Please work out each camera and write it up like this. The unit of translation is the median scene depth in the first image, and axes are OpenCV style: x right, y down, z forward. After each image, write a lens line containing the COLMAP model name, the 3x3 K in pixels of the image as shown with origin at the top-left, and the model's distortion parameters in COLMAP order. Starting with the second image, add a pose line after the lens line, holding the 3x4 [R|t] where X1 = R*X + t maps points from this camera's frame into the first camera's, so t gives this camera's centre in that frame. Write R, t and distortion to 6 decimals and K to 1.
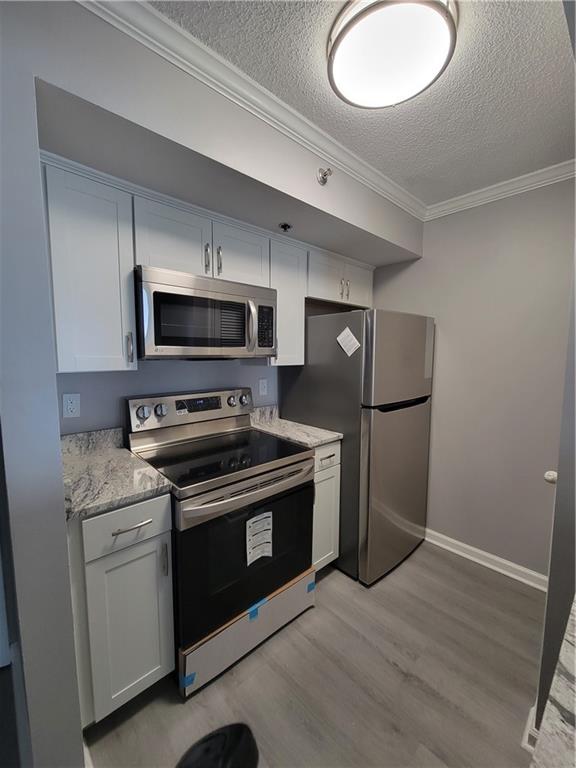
lens RADIAL K [[316.6, 0, 288.0], [0, 316.6, 384.0], [0, 0, 1]] dist [-0.001059, -0.000298]
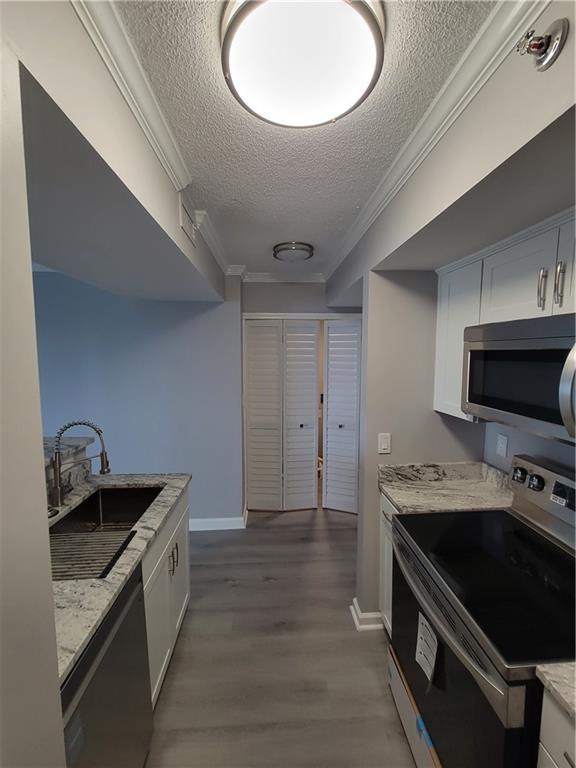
lens RADIAL K [[316.6, 0, 288.0], [0, 316.6, 384.0], [0, 0, 1]] dist [-0.001059, -0.000298]
pose [[-0.642175, 0.062761, -0.763985, 0.757747], [-0.075227, 0.986672, 0.144287, -0.289862], [0.762858, 0.150129, -0.628895, 1.225944]]
